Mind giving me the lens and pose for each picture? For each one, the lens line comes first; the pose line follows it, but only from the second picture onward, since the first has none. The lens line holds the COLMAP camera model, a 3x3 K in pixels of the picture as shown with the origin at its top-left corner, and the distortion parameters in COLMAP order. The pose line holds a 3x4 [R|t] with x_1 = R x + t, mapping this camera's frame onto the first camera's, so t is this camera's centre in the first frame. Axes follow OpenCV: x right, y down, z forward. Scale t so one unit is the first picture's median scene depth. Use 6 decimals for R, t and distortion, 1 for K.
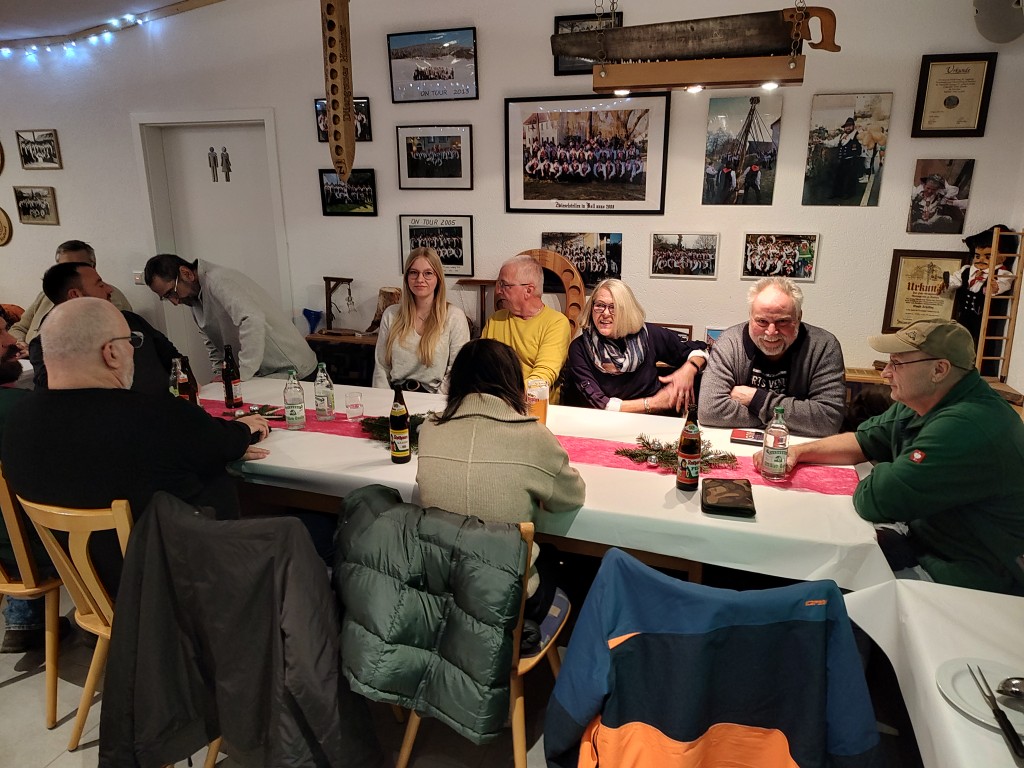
lens RADIAL K [[707.2, 0, 527.9], [0, 707.2, 374.4], [0, 0, 1]] dist [0.039929, -0.042515]
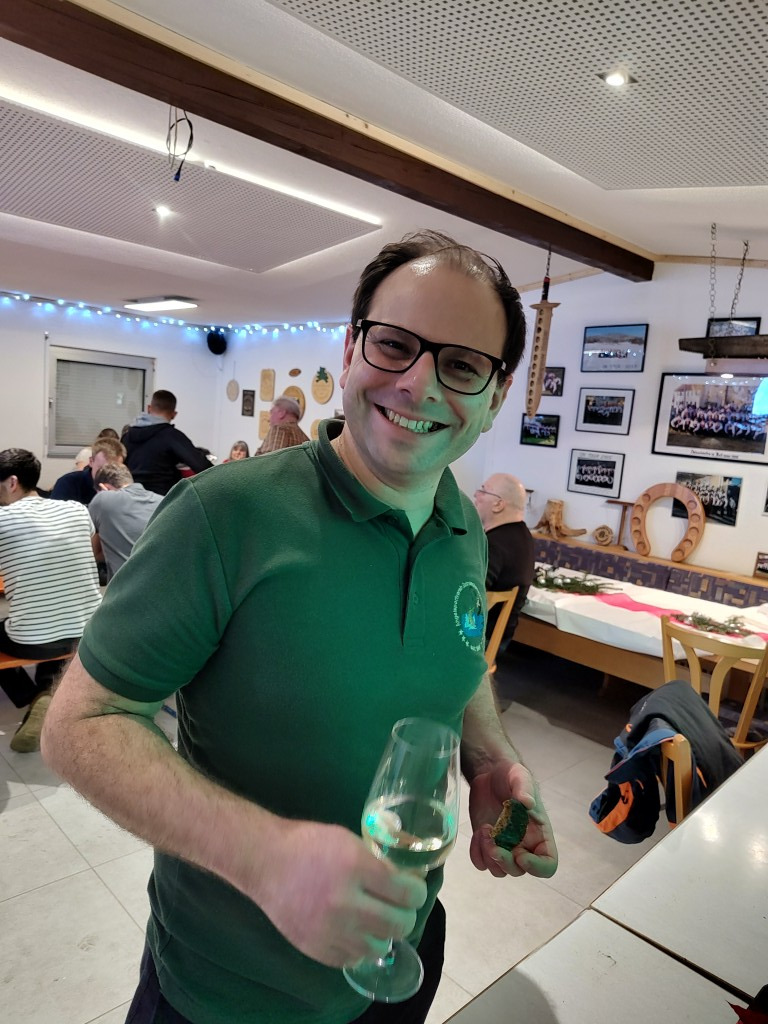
lens RADIAL K [[707.2, 0, 389.9], [0, 707.2, 513.0], [0, 0, 1]] dist [0.039929, -0.042515]
pose [[0.881718, 0.139349, -0.450728, 0.157217], [-0.203754, 0.974164, -0.097410, 0.112672], [0.425509, 0.177726, 0.887331, -0.382151]]
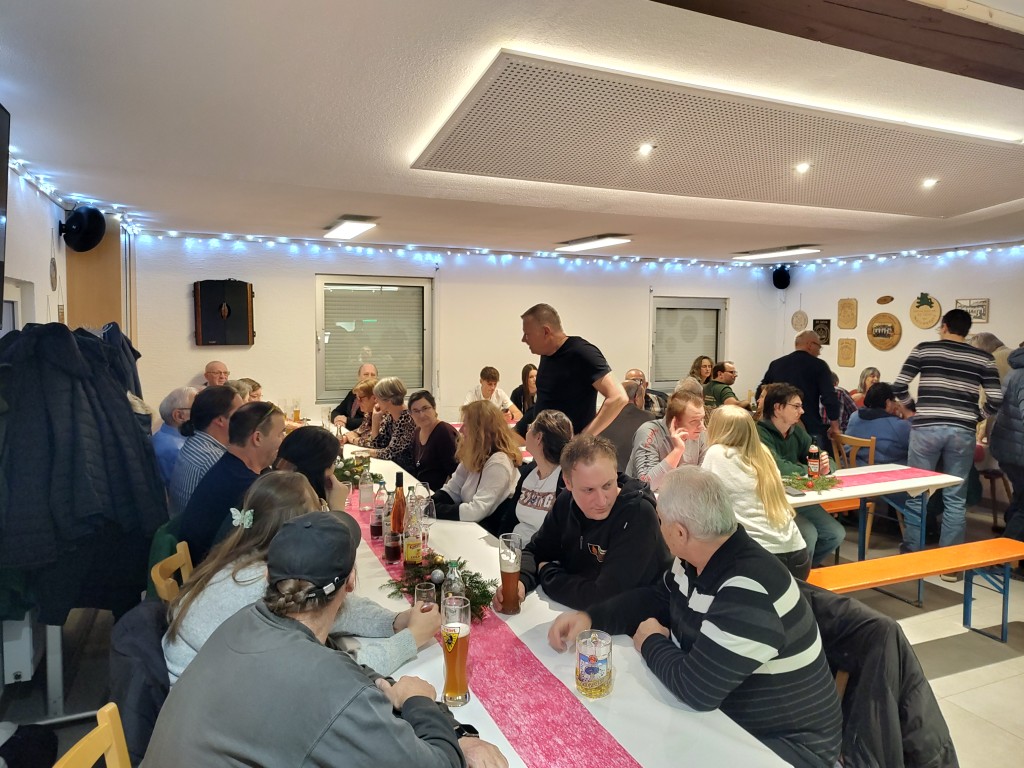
lens RADIAL K [[707.2, 0, 523.7], [0, 707.2, 369.0], [0, 0, 1]] dist [0.039929, -0.042515]
pose [[0.665567, 0.055734, -0.744255, -0.213184], [-0.203377, 0.973013, -0.109010, 0.232547], [0.718094, 0.223918, 0.658940, -0.916247]]
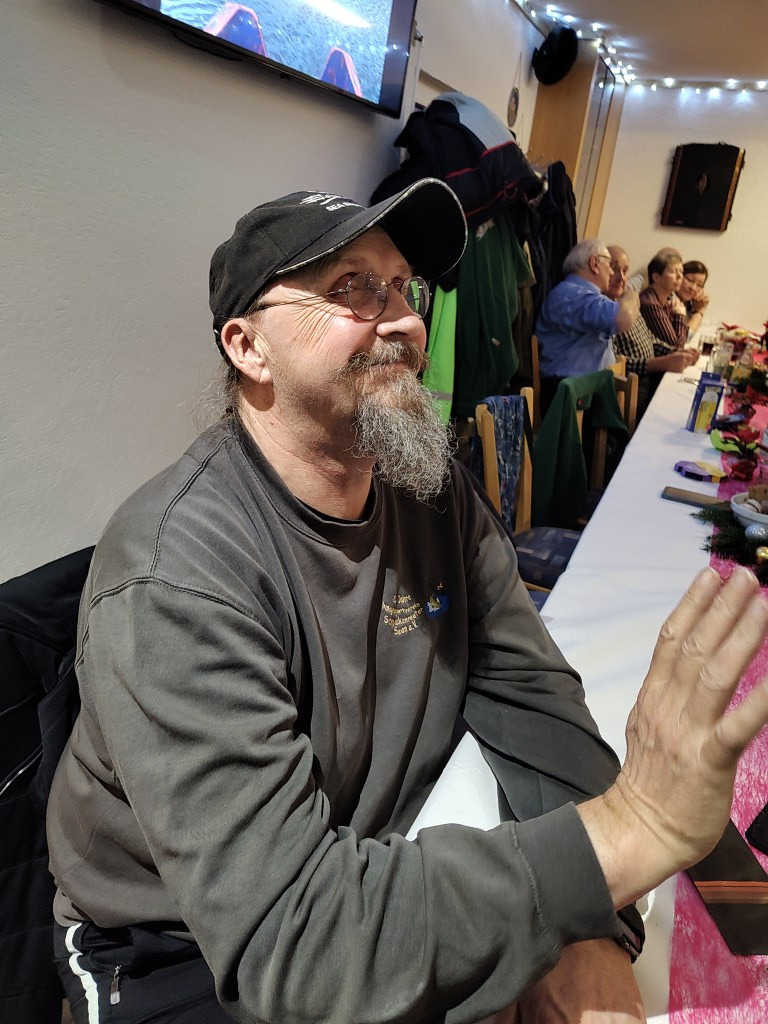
lens RADIAL K [[707.2, 0, 392.3], [0, 707.2, 467.3], [0, 0, 1]] dist [0.039929, -0.042515]
pose [[-0.128459, 0.325444, -0.936795, -0.393820], [-0.364121, 0.863168, 0.349796, 0.276878], [0.922450, 0.386041, 0.007620, -0.674982]]
